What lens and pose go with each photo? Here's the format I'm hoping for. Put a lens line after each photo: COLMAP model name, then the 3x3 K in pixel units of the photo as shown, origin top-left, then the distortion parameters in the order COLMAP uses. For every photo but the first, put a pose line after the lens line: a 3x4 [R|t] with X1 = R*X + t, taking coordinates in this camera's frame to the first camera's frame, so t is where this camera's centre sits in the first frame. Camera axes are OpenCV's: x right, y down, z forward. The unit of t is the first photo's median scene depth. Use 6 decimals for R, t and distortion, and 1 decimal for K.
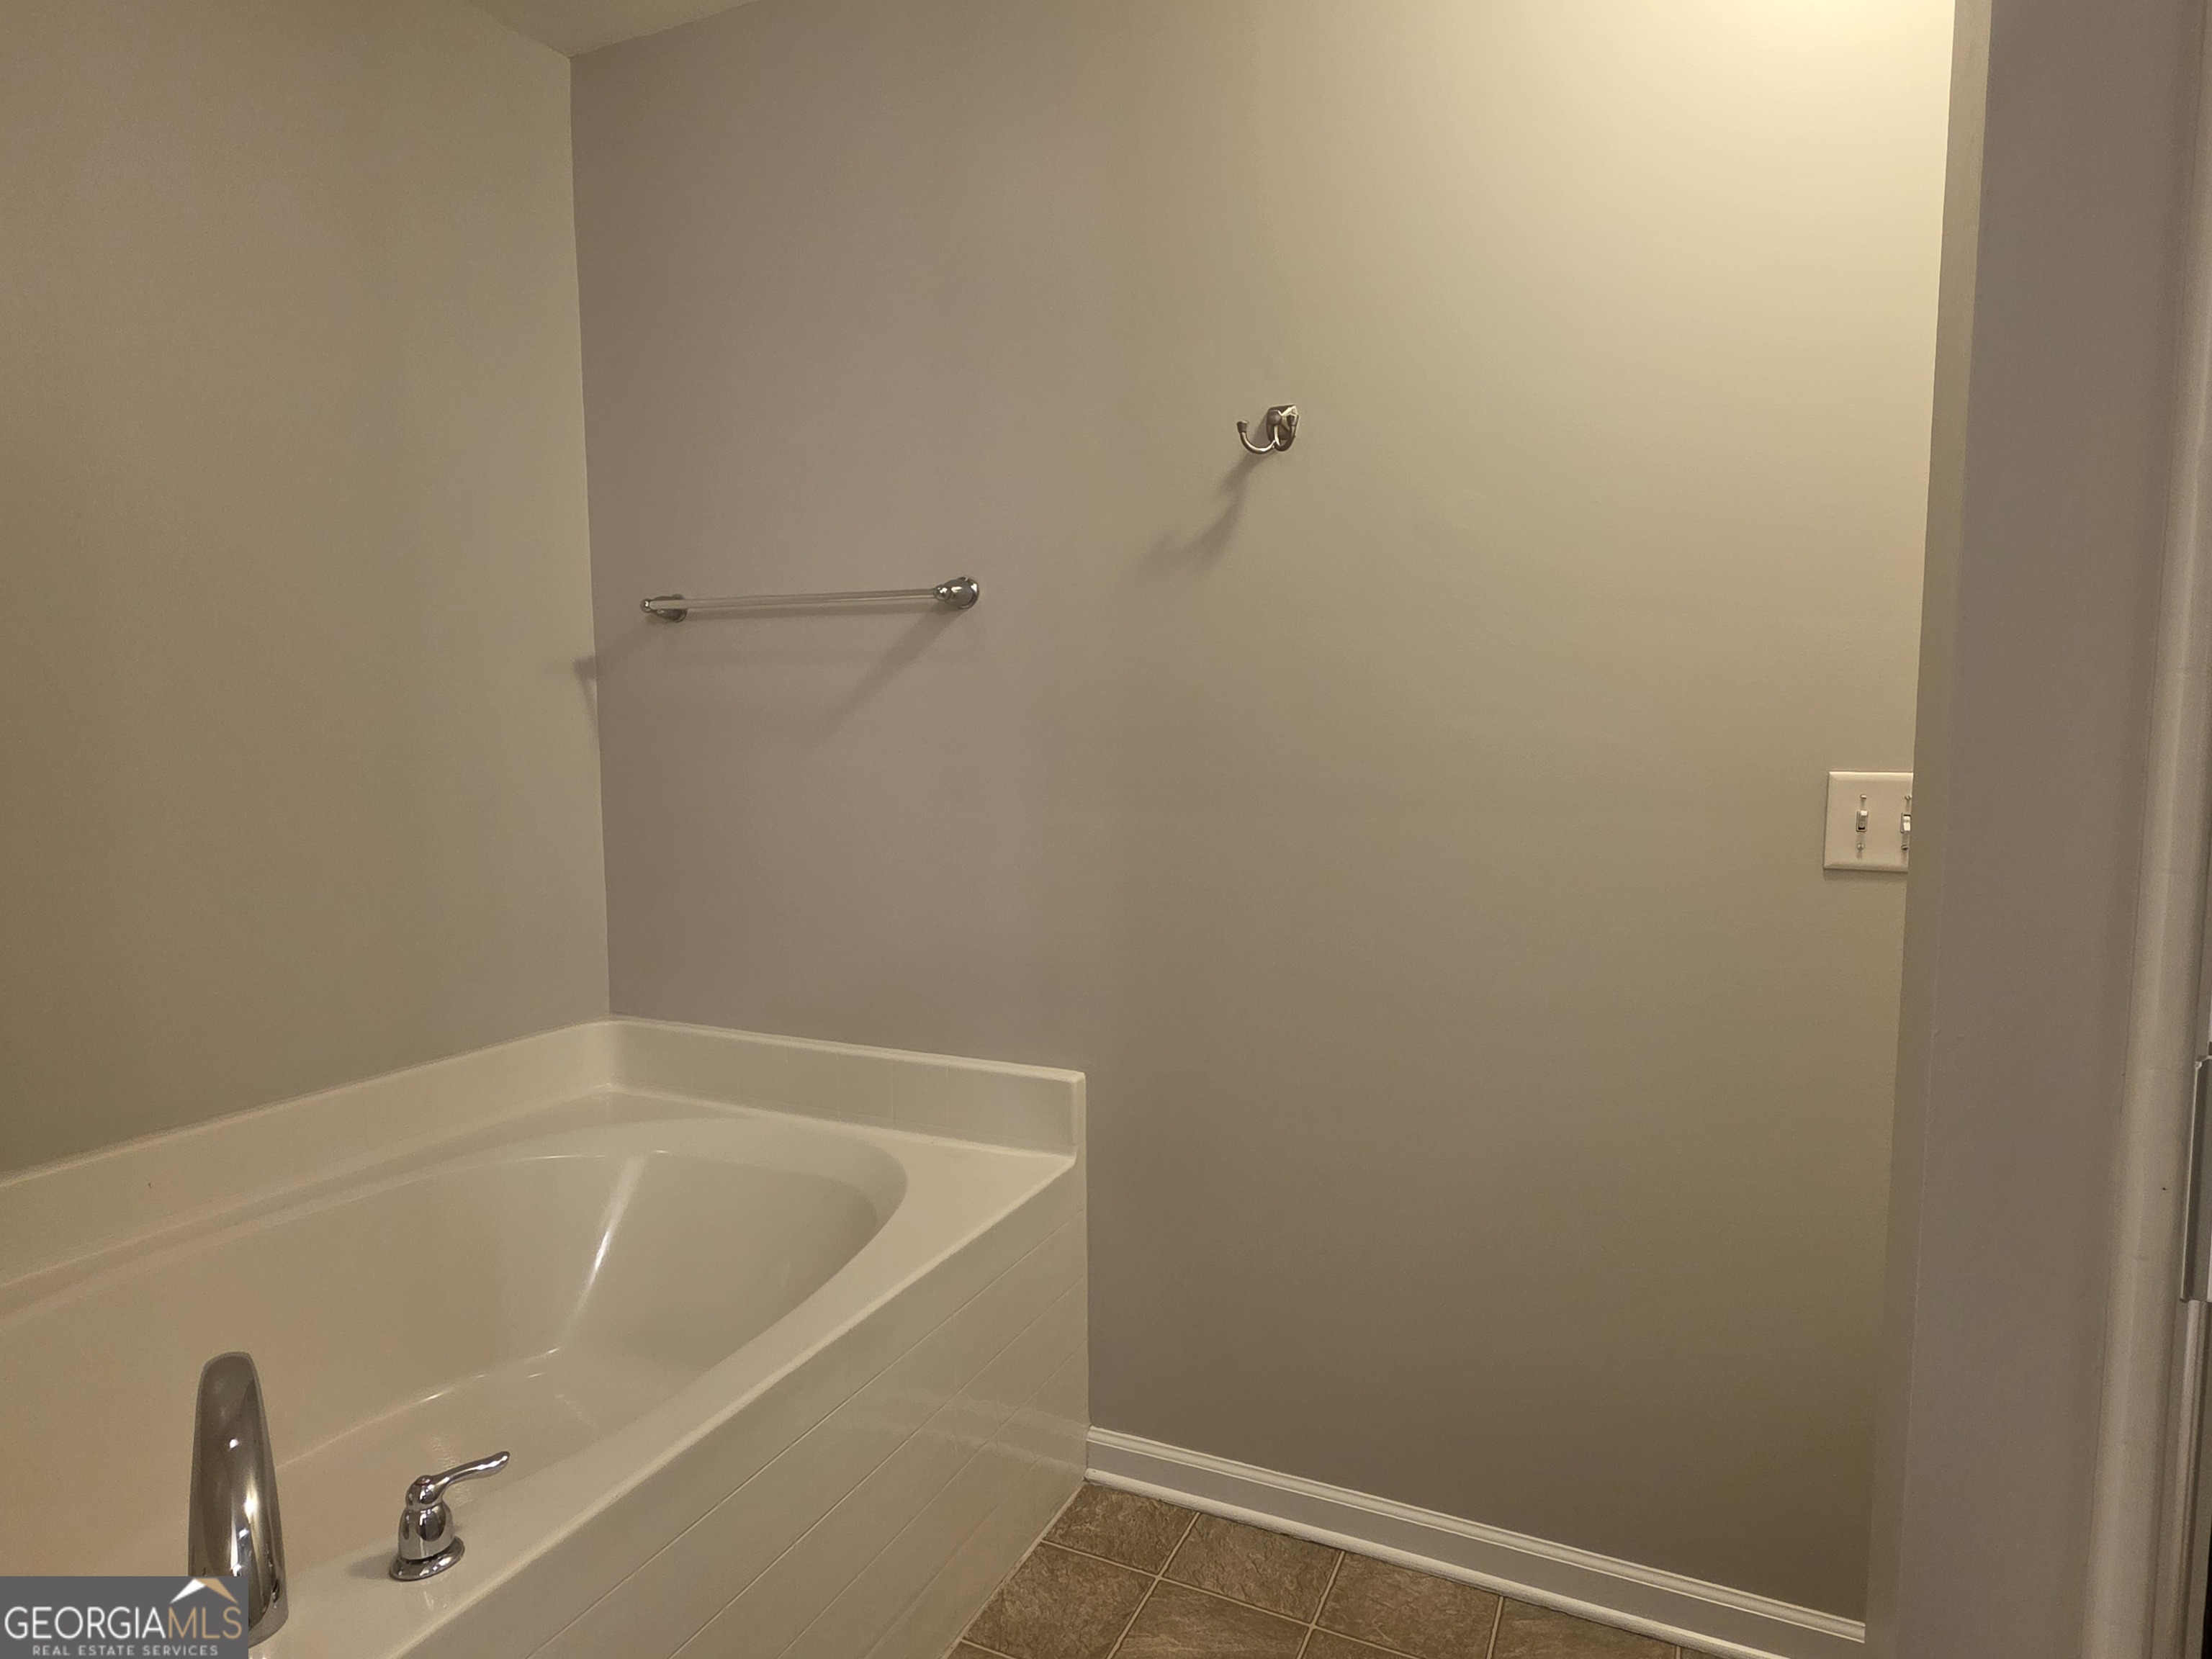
lens RADIAL K [[1231.3, 0, 1103.5], [0, 1231.3, 837.5], [0, 0, 1]] dist [0.001396, 0.000162]
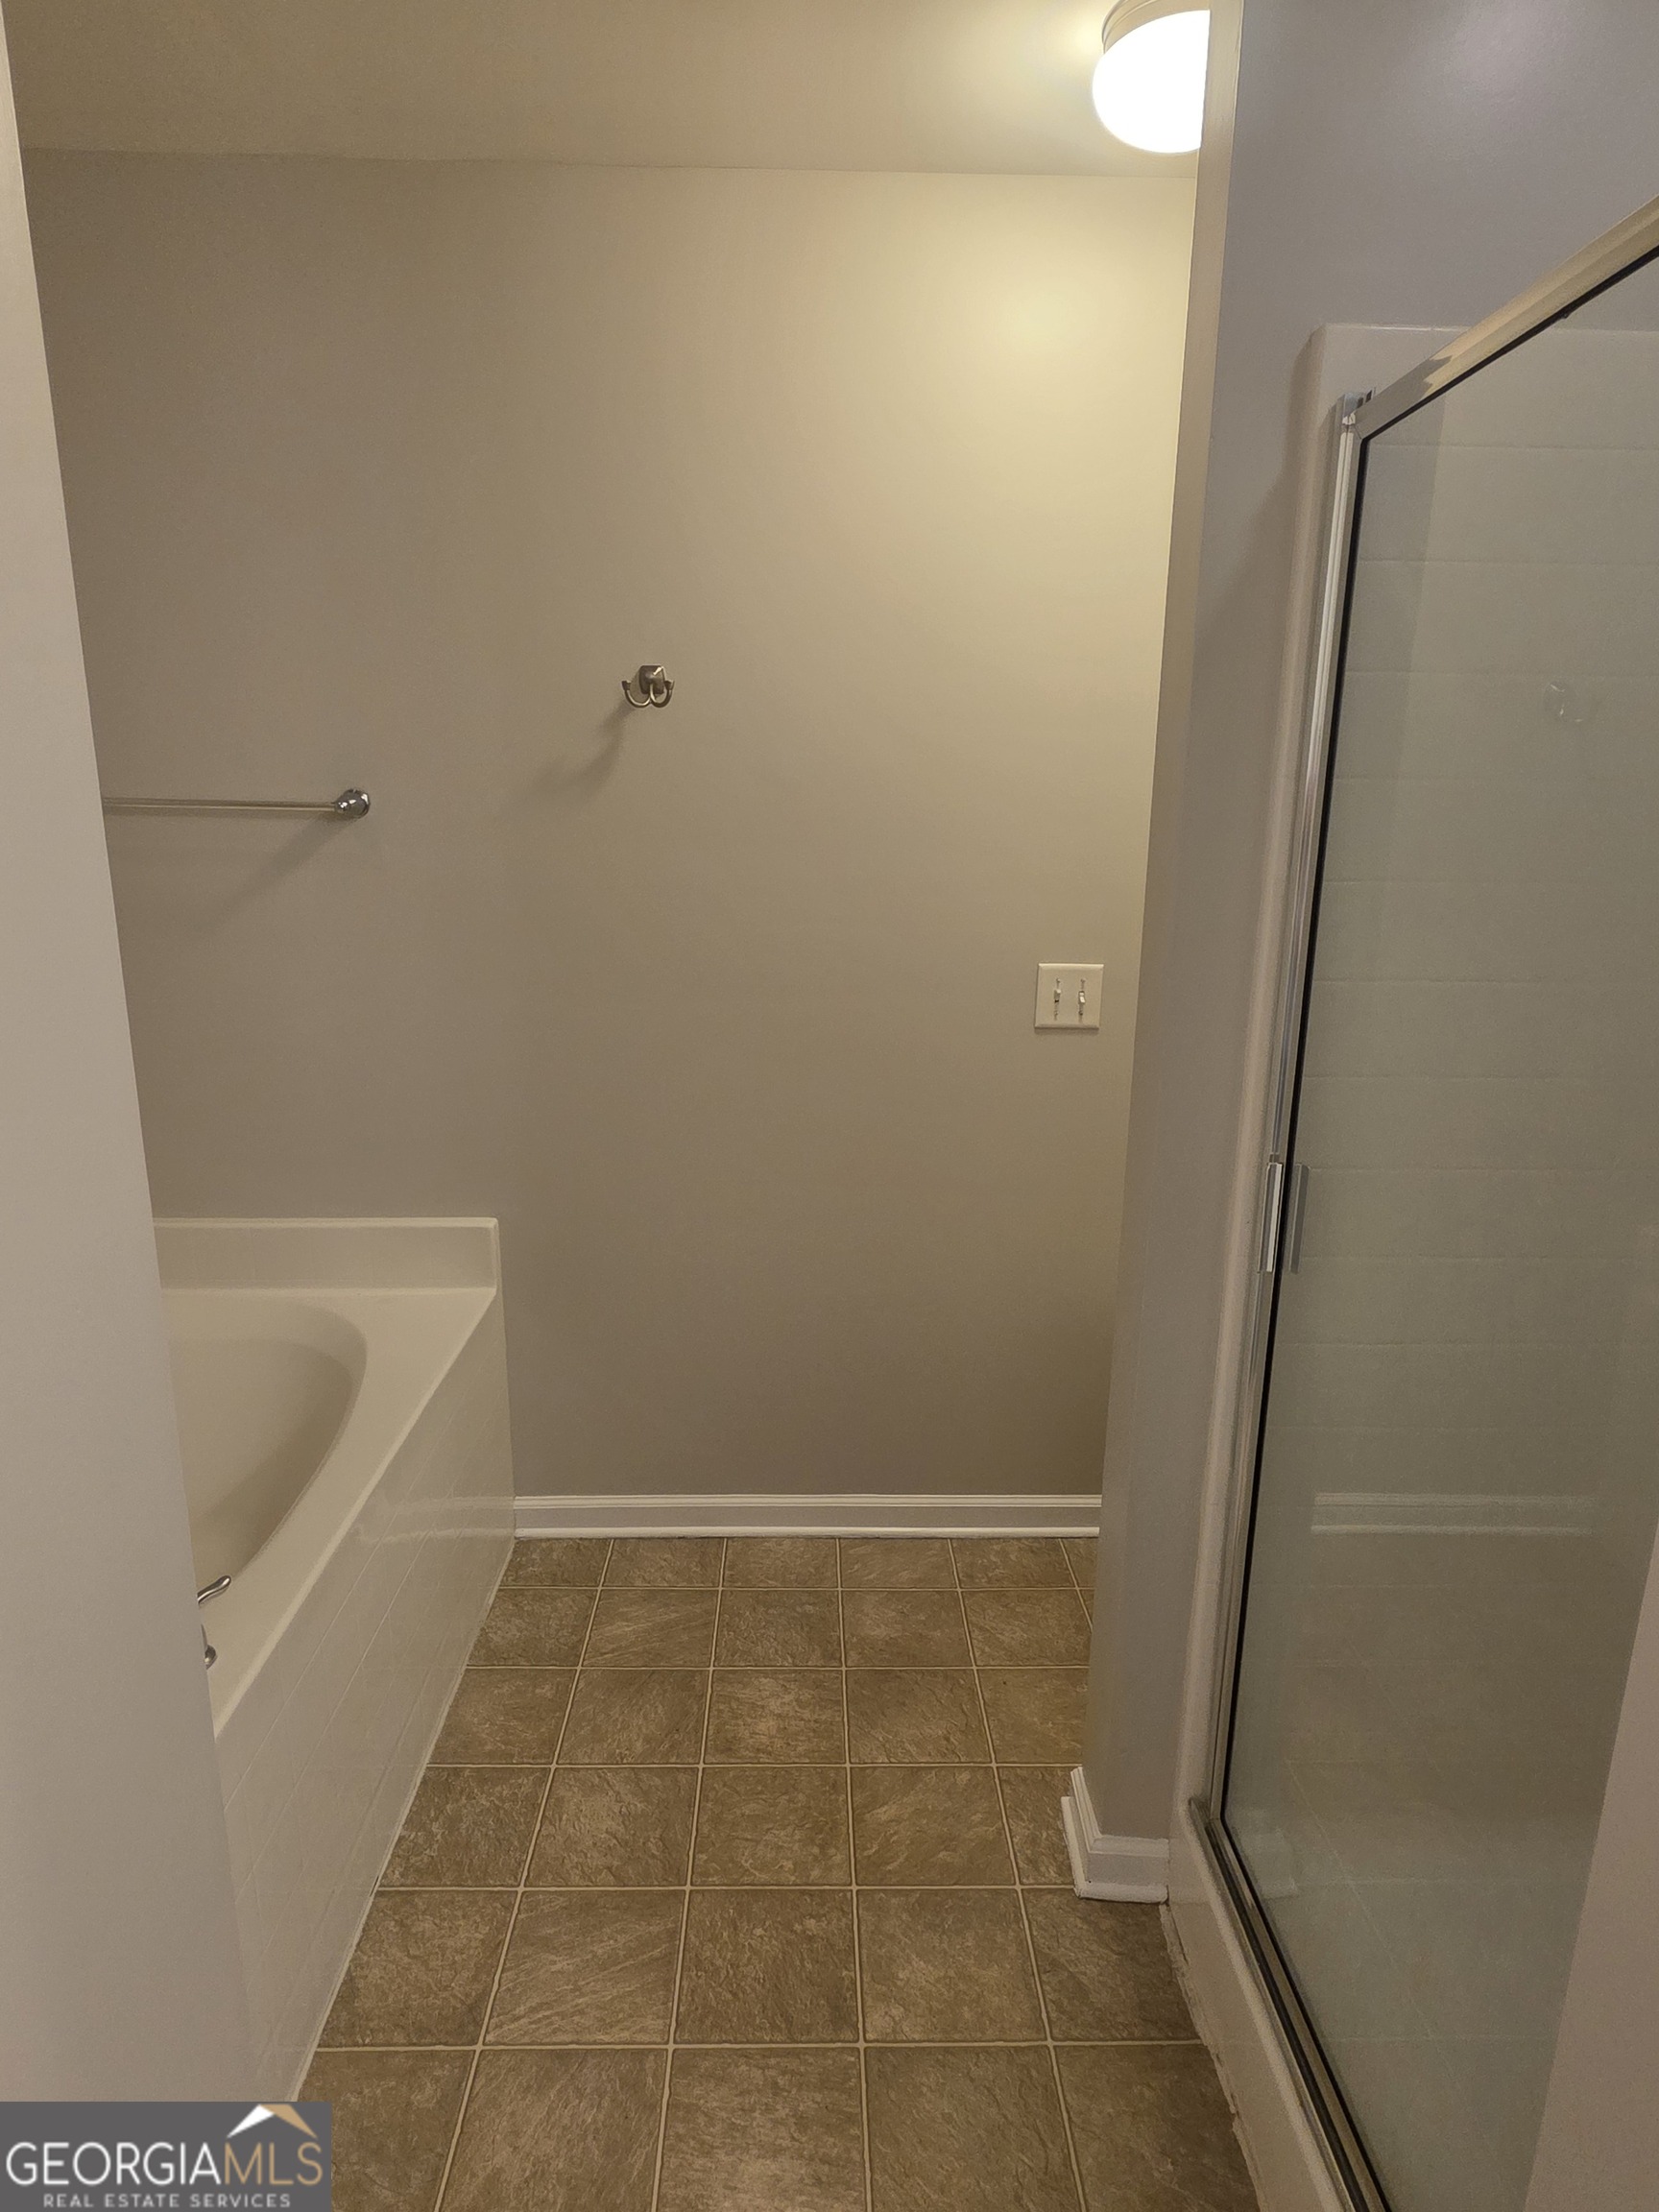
lens RADIAL K [[1231.3, 0, 819.8], [0, 1231.3, 1108.9], [0, 0, 1]] dist [0.001396, 0.000162]
pose [[0.901613, -0.088966, 0.423296, -0.247955], [0.026331, 0.988093, 0.151588, -0.092891], [-0.431742, -0.125528, 0.893220, -0.202051]]
